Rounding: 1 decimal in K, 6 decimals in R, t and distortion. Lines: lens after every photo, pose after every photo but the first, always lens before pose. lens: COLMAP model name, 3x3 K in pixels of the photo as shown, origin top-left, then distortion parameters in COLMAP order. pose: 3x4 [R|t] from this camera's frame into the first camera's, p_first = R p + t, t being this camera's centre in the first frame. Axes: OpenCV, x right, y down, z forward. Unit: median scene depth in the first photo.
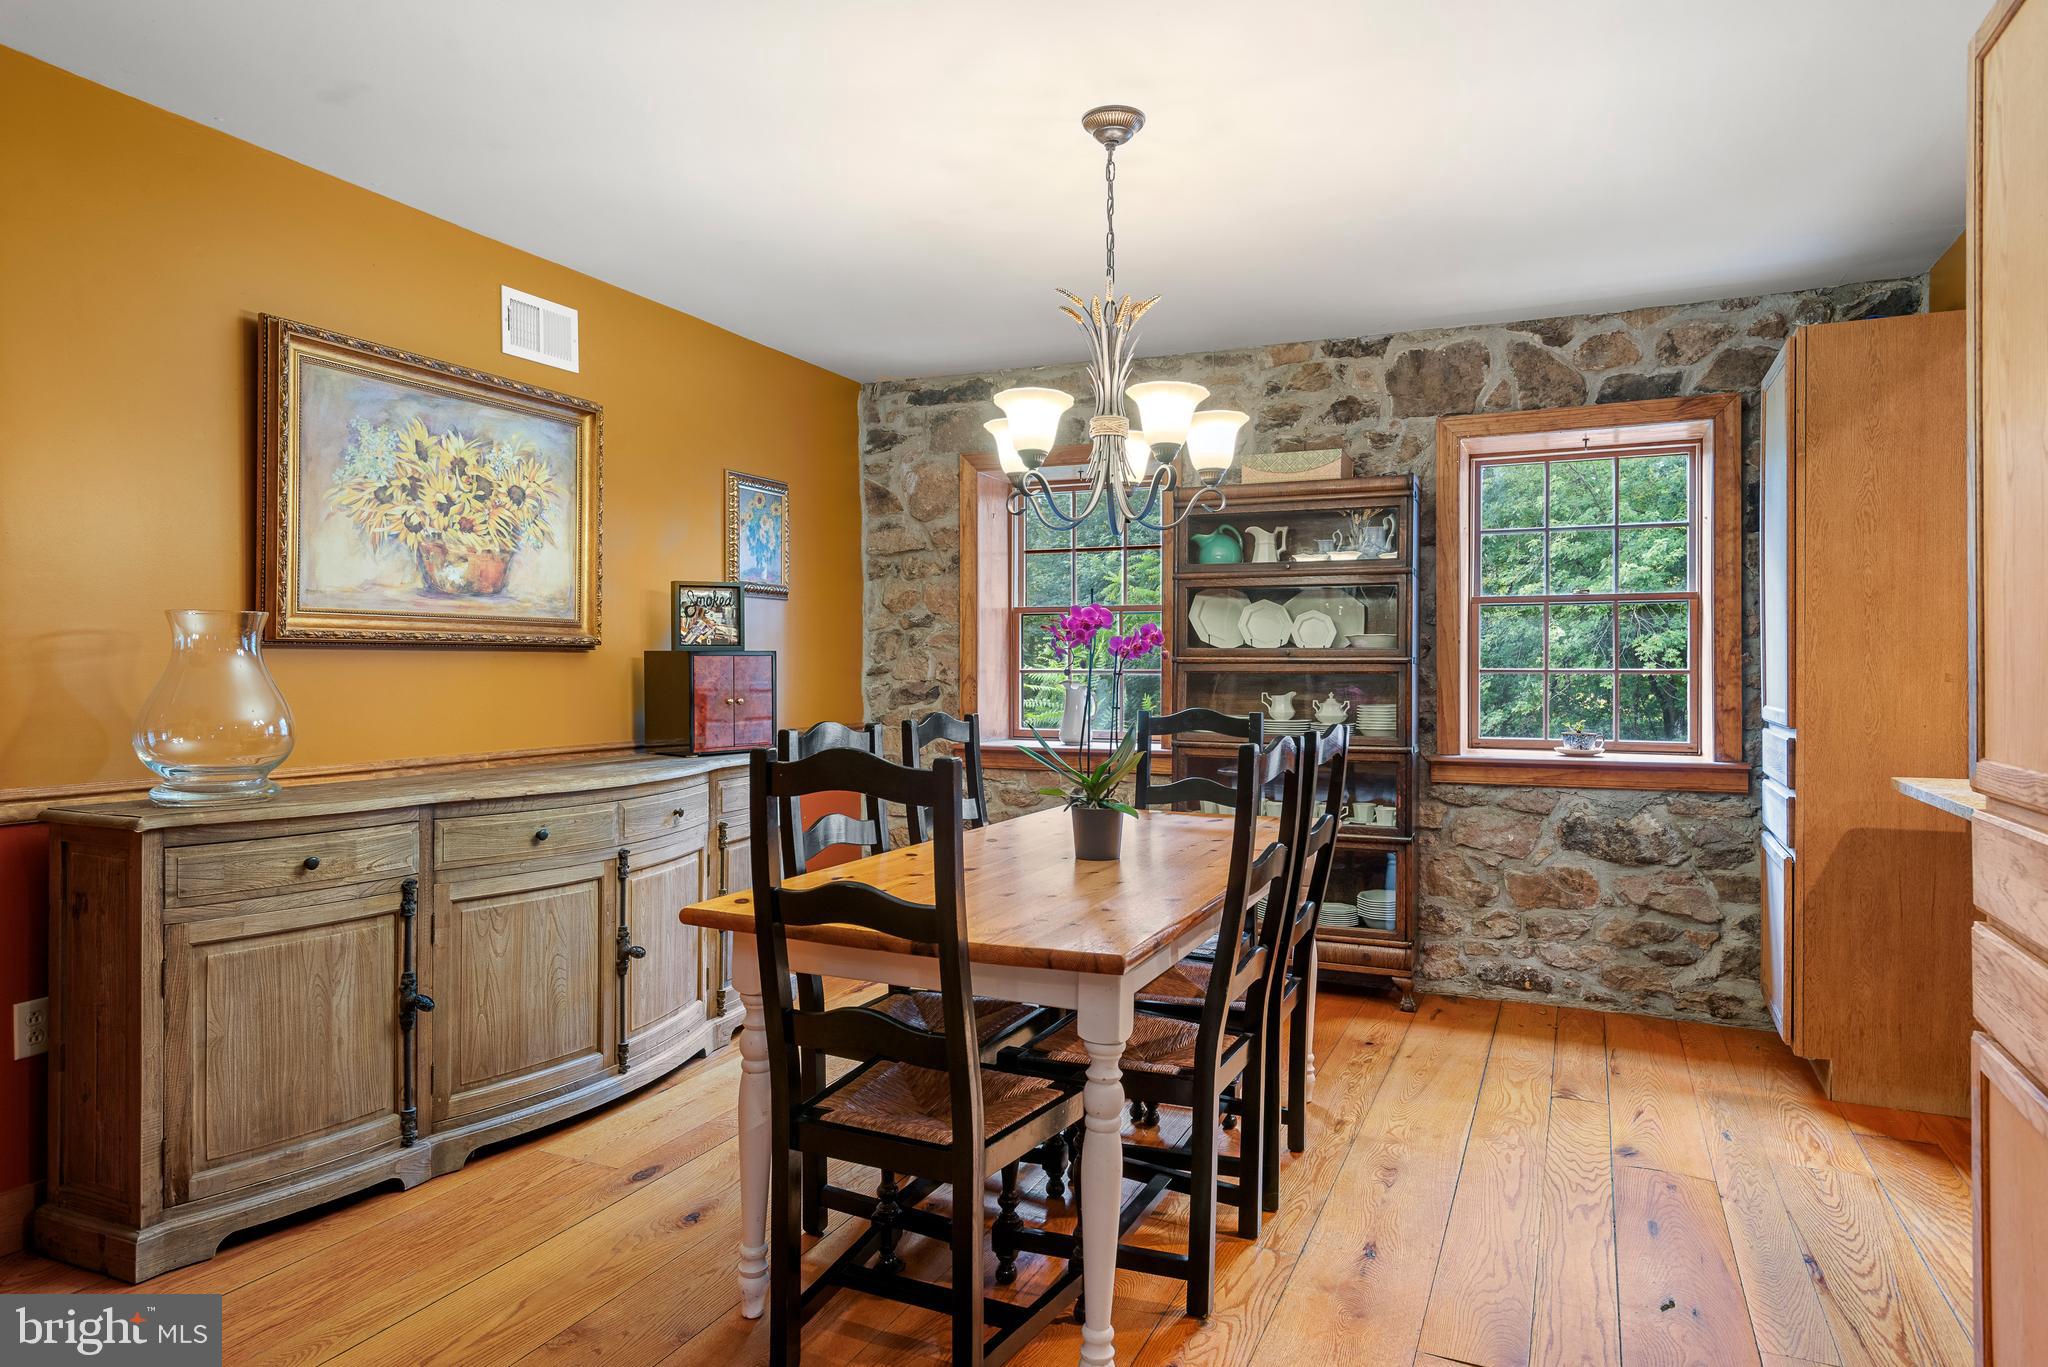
lens RADIAL K [[1245.8, 0, 1016.3], [0, 1245.8, 667.3], [0, 0, 1]] dist [0.018365, -0.015495]
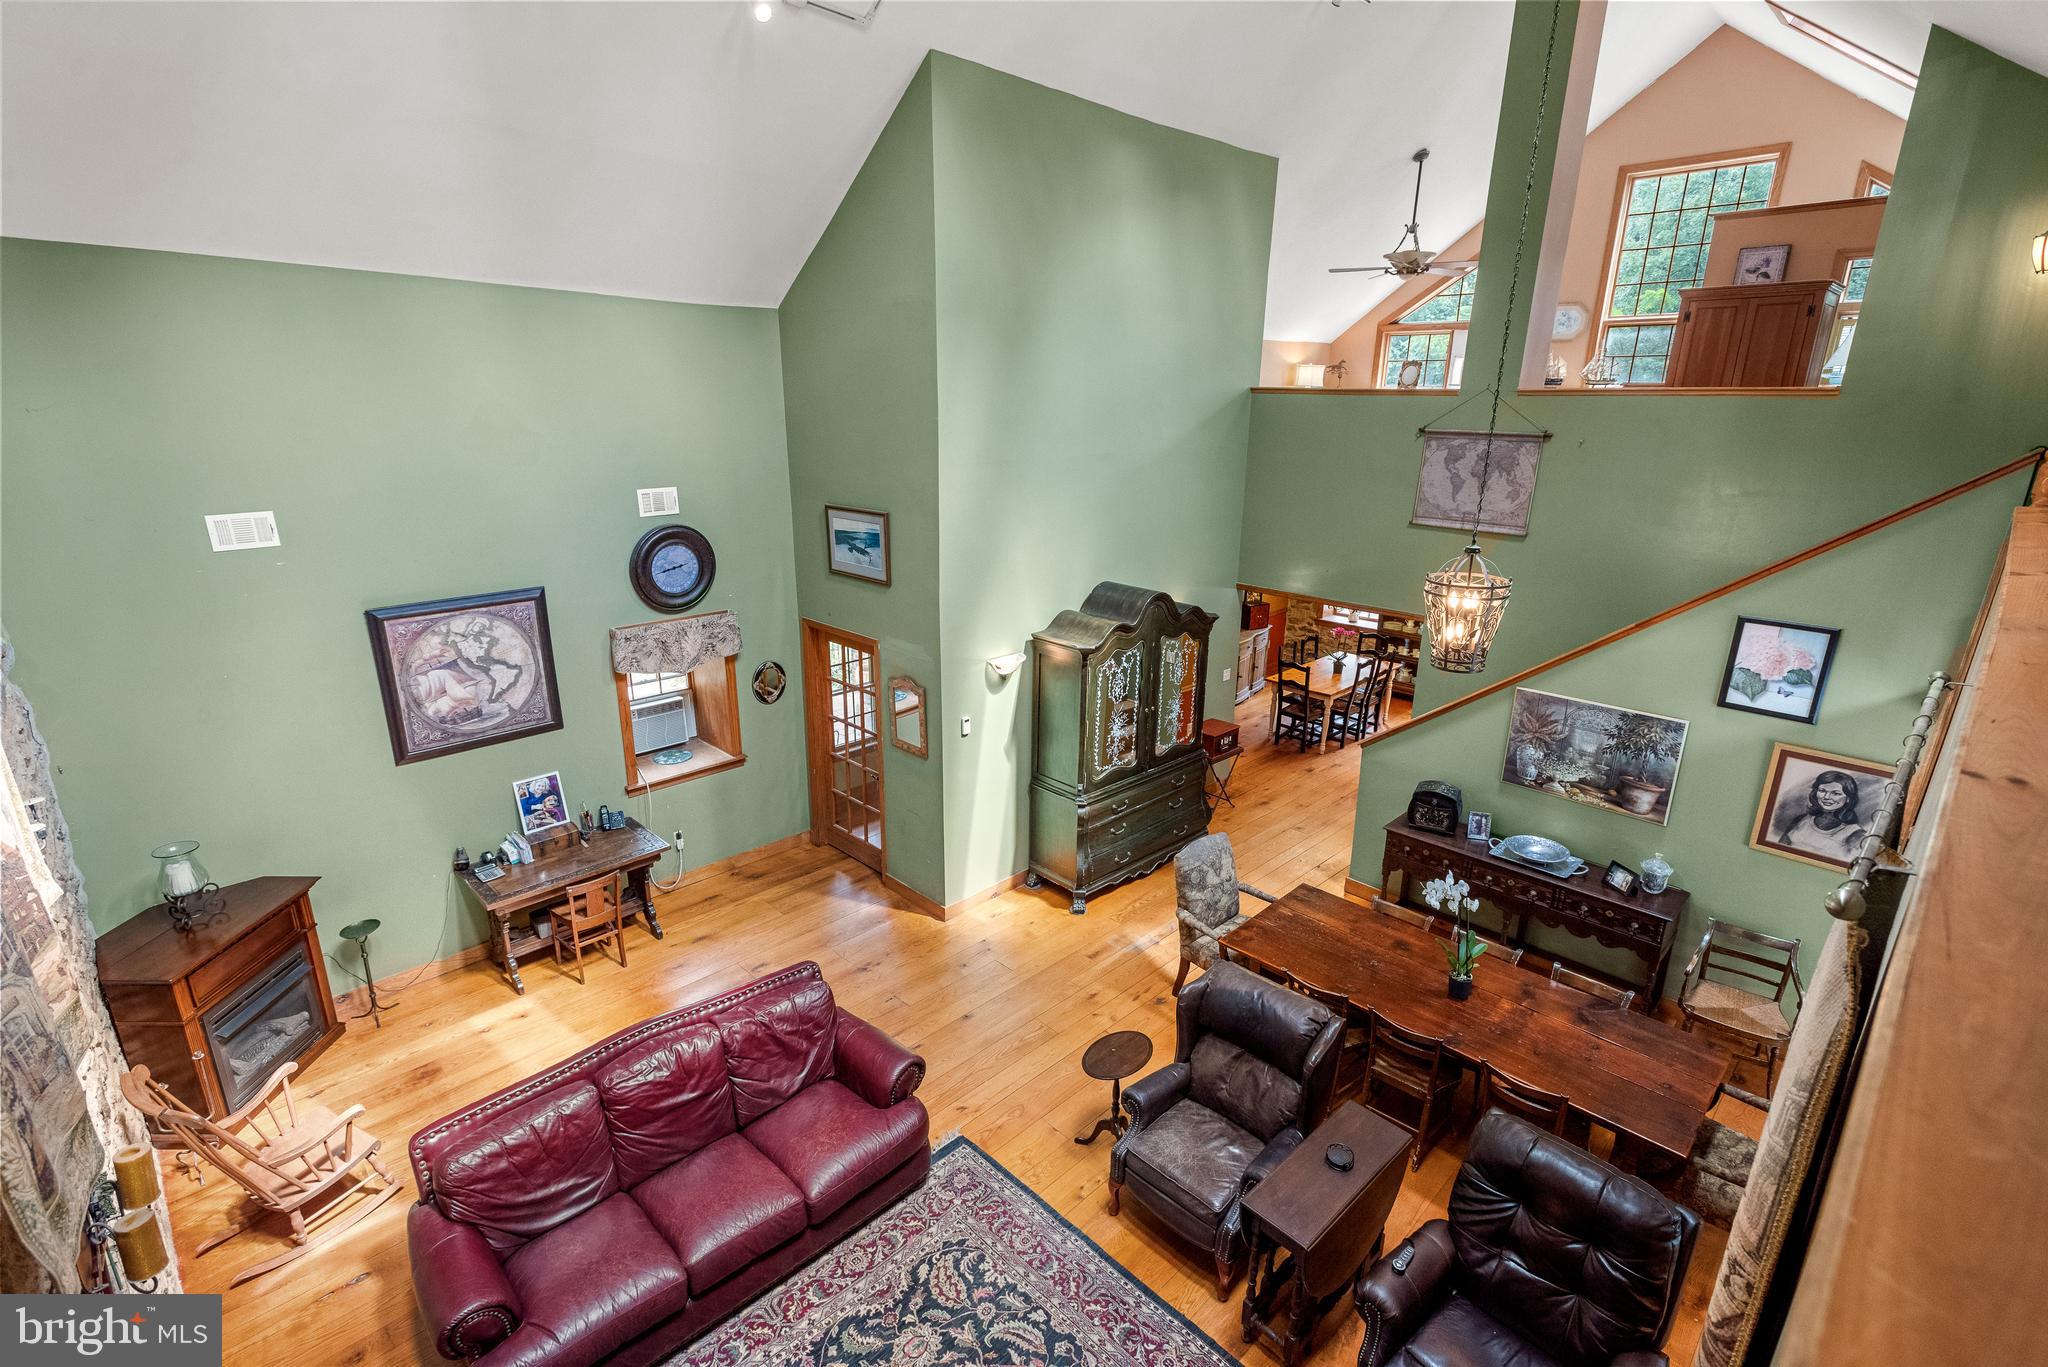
lens RADIAL K [[962.4, 0, 1014.6], [0, 962.4, 687.4], [0, 0, 1]] dist [0.000520, 0.000006]
pose [[0.937670, 0.110768, -0.329401, 0.107482], [-0.007631, 0.954178, 0.299141, -0.804673], [0.347442, -0.277982, 0.895550, -2.537607]]
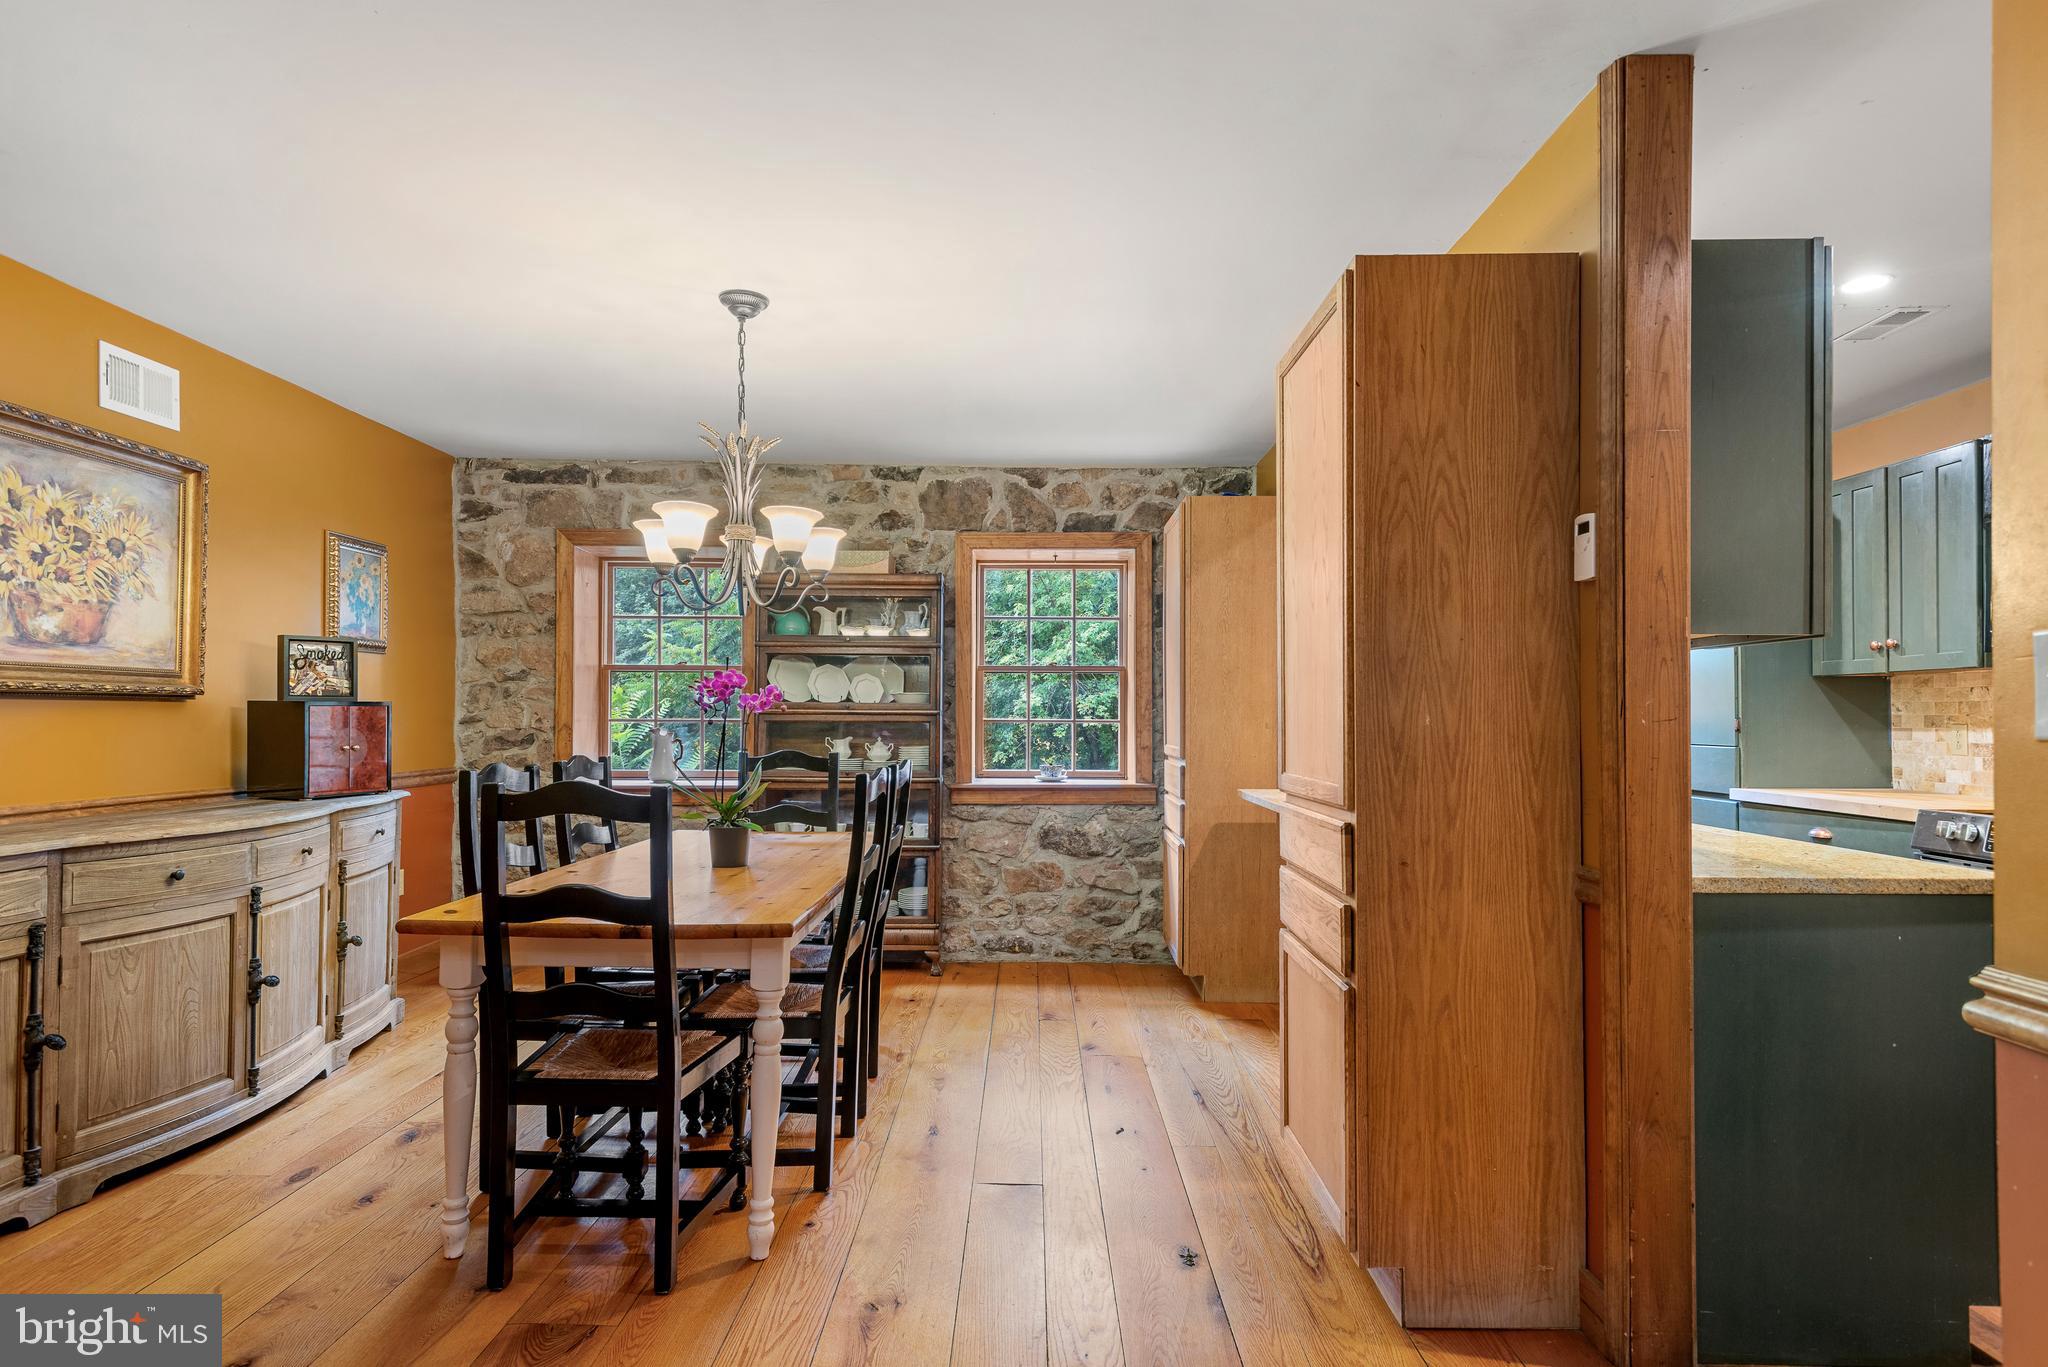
lens RADIAL K [[1114.5, 0, 1022.2], [0, 1114.5, 695.9], [0, 0, 1]] dist [-0.003677, -0.001648]
pose [[0.910832, 0.010240, 0.412651, -0.104964], [-0.002985, 0.999829, -0.018223, -0.002323], [-0.412767, 0.015367, 0.910707, -0.136955]]
